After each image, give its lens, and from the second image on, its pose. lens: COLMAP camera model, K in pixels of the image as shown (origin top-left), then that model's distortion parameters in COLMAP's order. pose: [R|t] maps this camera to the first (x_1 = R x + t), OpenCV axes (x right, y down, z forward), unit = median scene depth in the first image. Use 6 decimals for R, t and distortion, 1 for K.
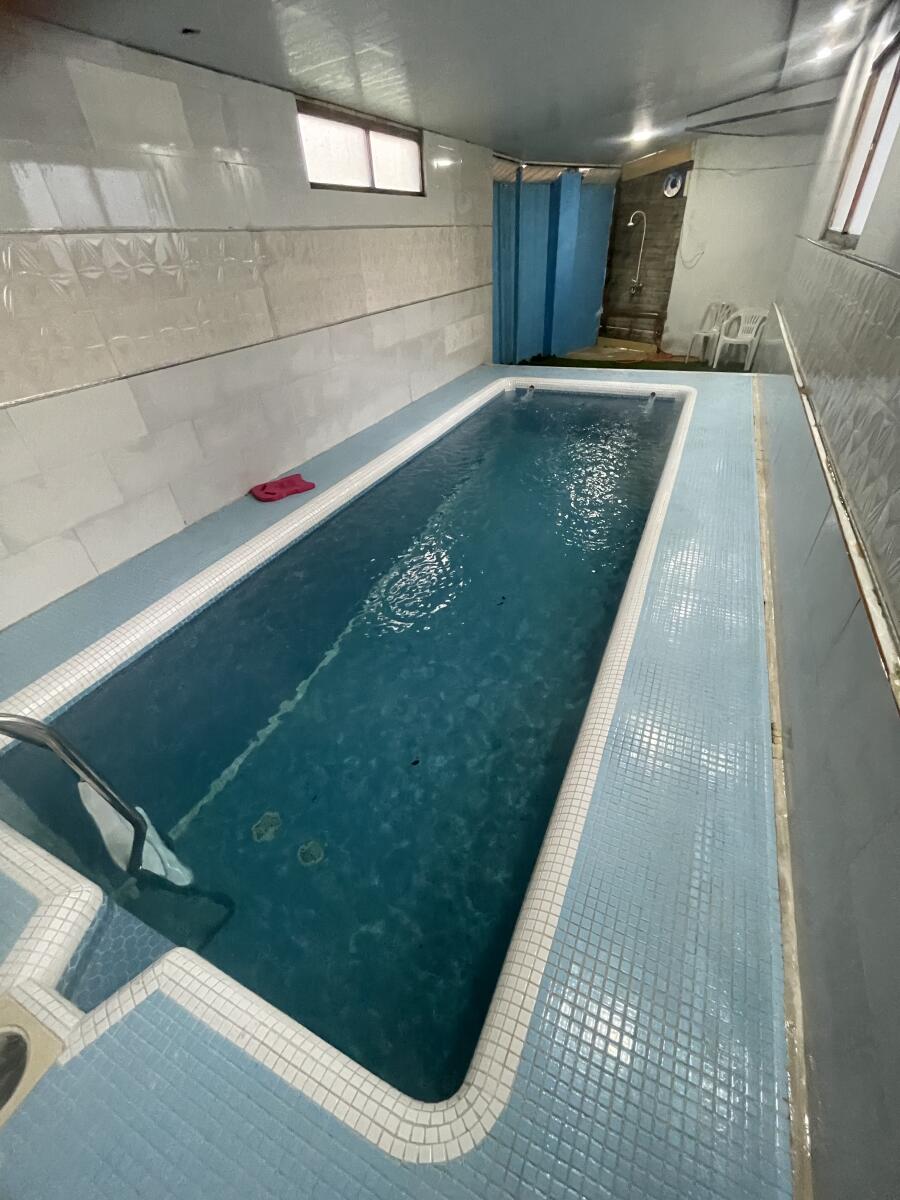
lens RADIAL K [[461.0, 0, 476.4], [0, 461.0, 604.2], [0, 0, 1]] dist [-0.000812, -0.000127]
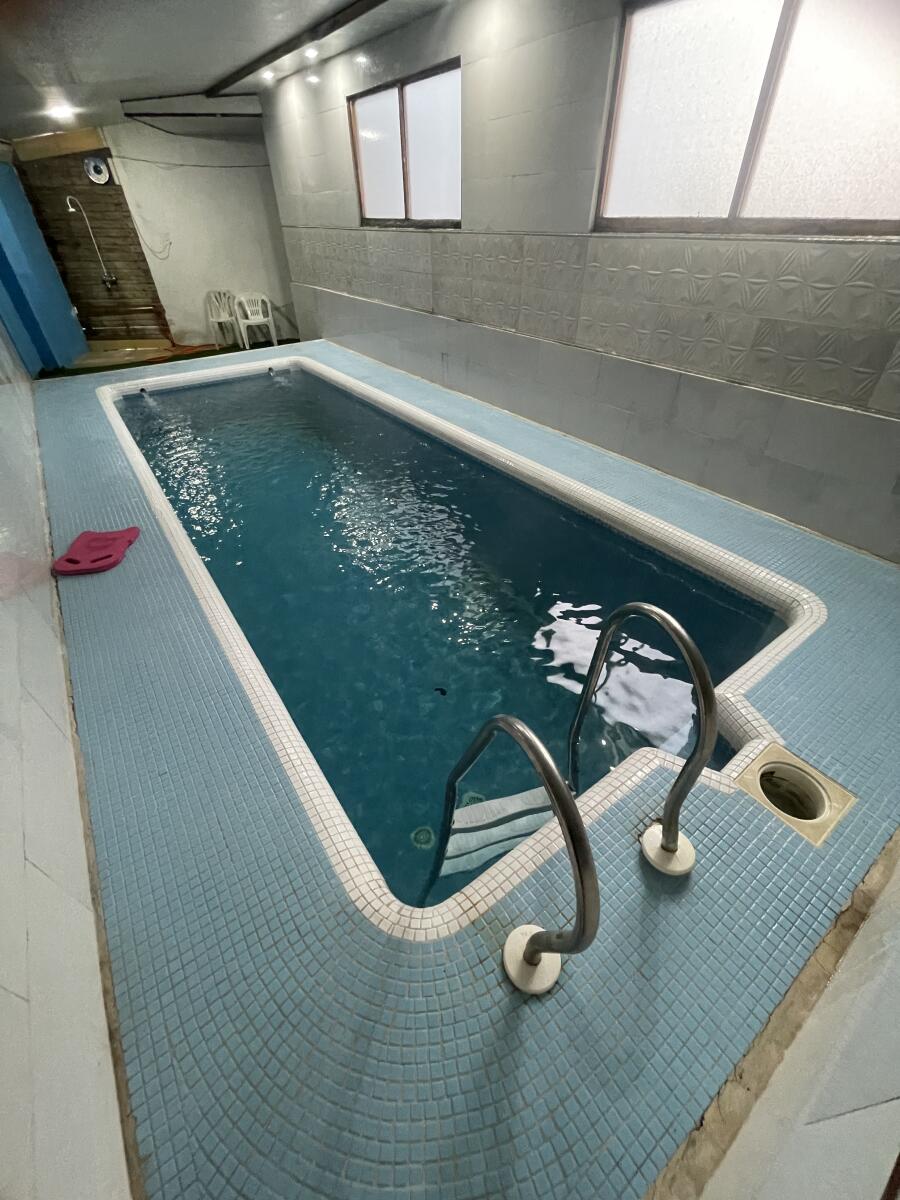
lens RADIAL K [[486.9, 0, 450.0], [0, 486.9, 600.0], [0, 0, 1]] dist [-0.001739, -0.000580]
pose [[0.498321, -0.502799, 0.706307, -0.383289], [0.529677, 0.821509, 0.211104, -0.037304], [-0.686380, 0.268917, 0.675697, 0.098445]]
